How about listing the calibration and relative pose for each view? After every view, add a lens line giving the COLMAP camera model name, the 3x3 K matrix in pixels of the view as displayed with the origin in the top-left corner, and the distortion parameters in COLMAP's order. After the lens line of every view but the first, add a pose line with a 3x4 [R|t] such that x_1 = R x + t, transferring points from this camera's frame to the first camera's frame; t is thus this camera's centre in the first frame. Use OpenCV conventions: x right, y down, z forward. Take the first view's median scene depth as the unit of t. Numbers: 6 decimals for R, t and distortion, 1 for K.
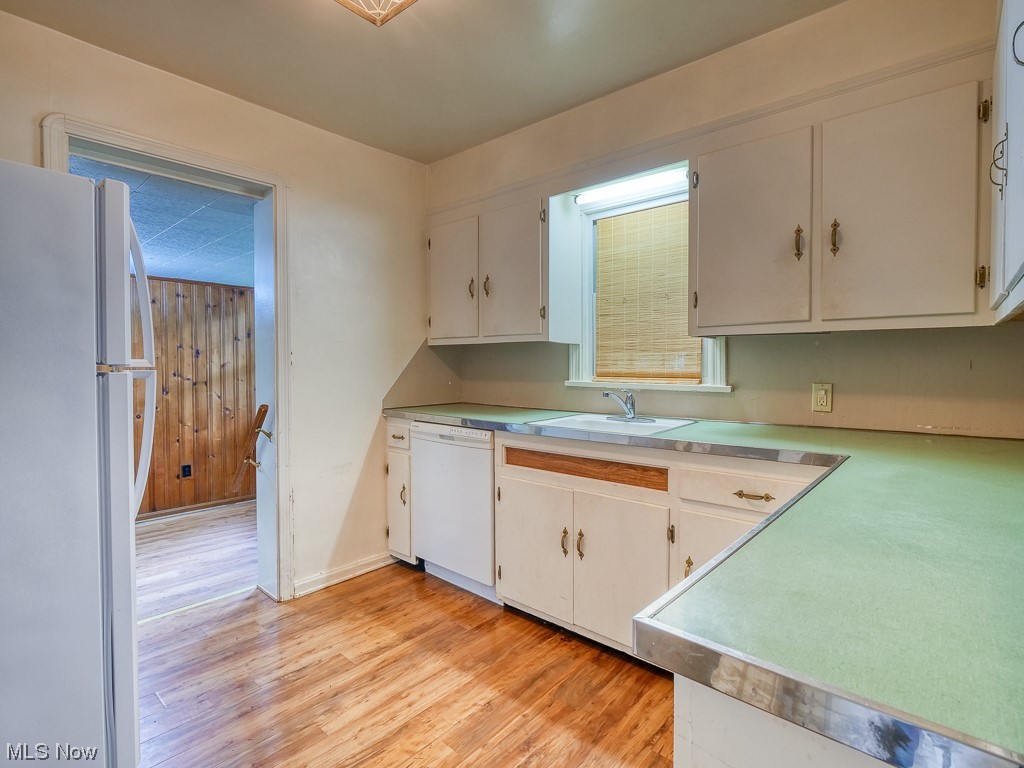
lens RADIAL K [[501.4, 0, 507.5], [0, 501.4, 376.9], [0, 0, 1]] dist [-0.003762, -0.000986]
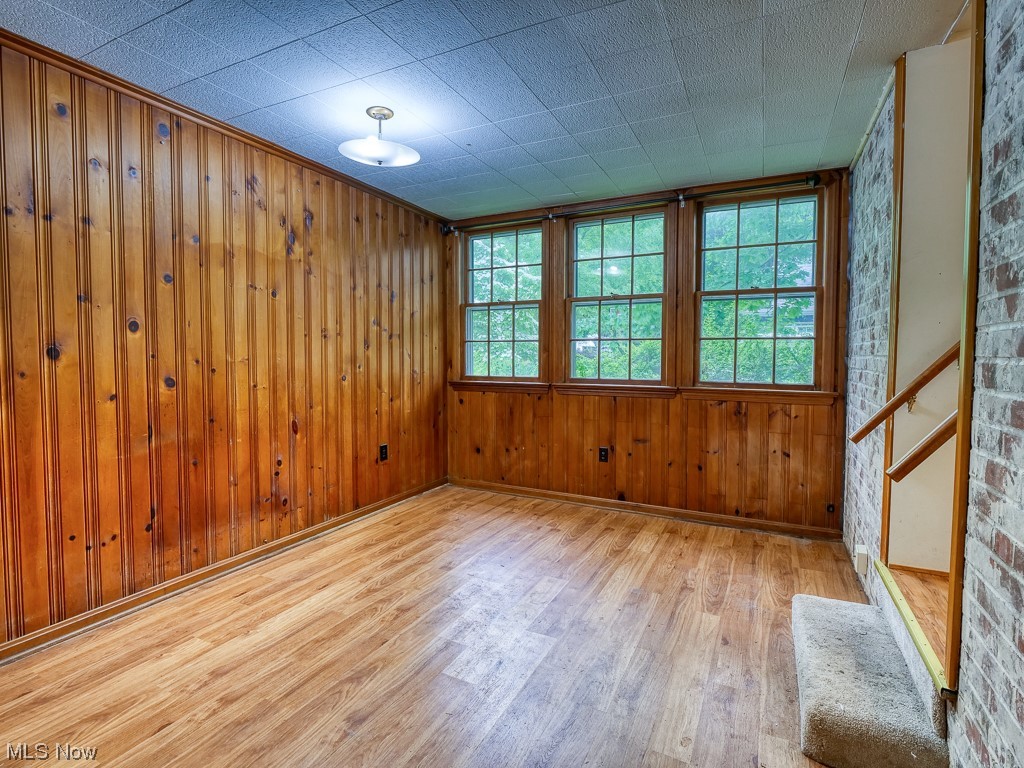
lens RADIAL K [[506.4, 0, 511.5], [0, 506.4, 377.5], [0, 0, 1]] dist [-0.013170, -0.000053]
pose [[0.965057, -0.010941, 0.261812, -0.659122], [0.005131, 0.999725, 0.022863, 0.059569], [-0.261991, -0.020721, 0.964848, 0.224418]]
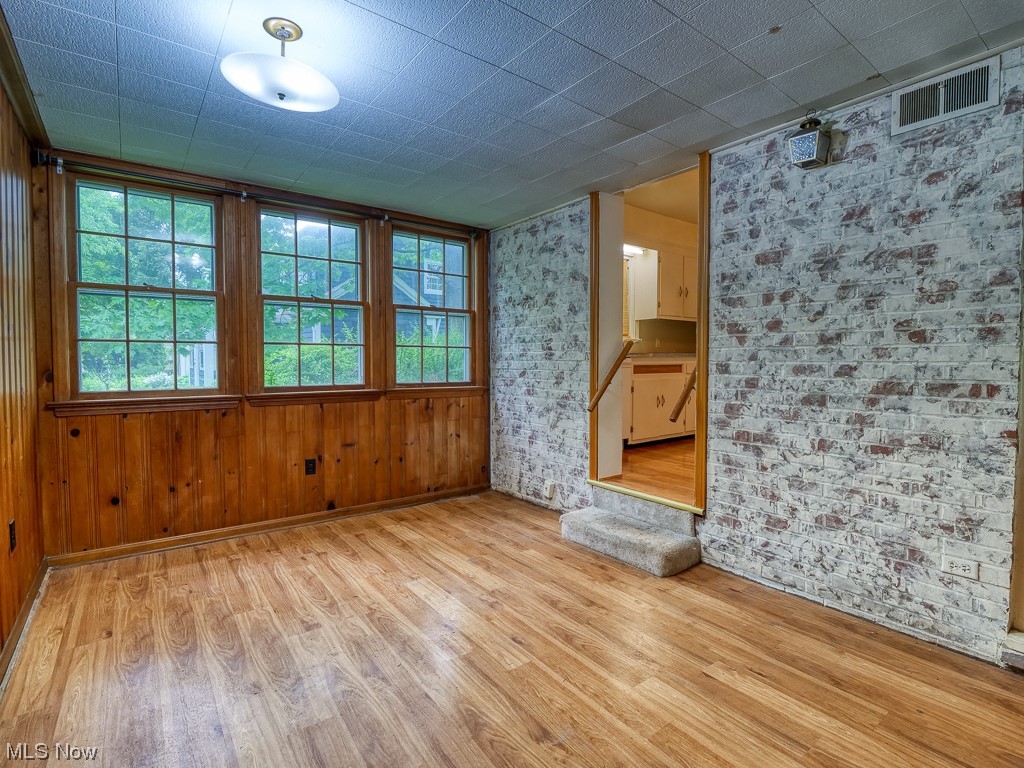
lens RADIAL K [[506.4, 0, 511.5], [0, 506.4, 377.5], [0, 0, 1]] dist [-0.013170, -0.000053]
pose [[0.185155, -0.035379, 0.982072, -0.977960], [0.022988, 0.999234, 0.031664, 0.051911], [-0.982440, 0.016714, 0.185827, 0.514277]]
